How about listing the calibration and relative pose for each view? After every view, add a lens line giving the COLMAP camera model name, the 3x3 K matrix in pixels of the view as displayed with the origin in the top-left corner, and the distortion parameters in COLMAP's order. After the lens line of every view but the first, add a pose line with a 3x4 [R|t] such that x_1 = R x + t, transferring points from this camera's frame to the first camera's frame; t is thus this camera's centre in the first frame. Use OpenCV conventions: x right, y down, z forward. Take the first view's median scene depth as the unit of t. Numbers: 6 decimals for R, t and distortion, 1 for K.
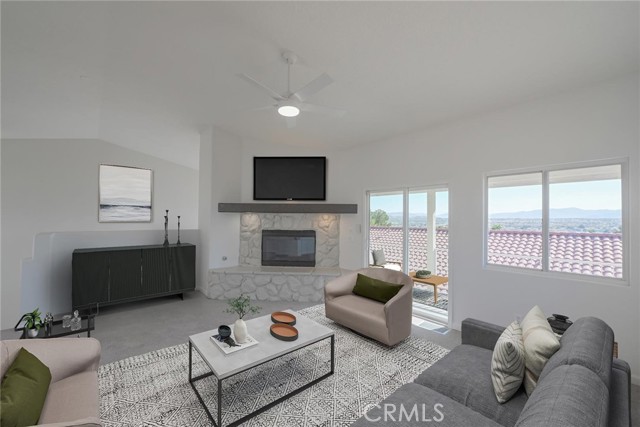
lens RADIAL K [[254.3, 0, 318.8], [0, 254.3, 214.8], [0, 0, 1]] dist [-0.008619, 0.000293]
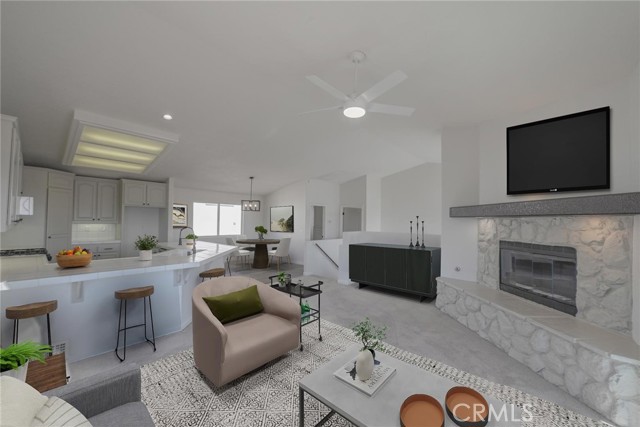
lens RADIAL K [[254.3, 0, 315.6], [0, 254.3, 215.4], [0, 0, 1]] dist [-0.008619, 0.000293]
pose [[0.115073, -0.027473, -0.992977, 0.451034], [0.010275, 0.999597, -0.026466, 0.001585], [0.993304, -0.007157, 0.115309, 0.396646]]
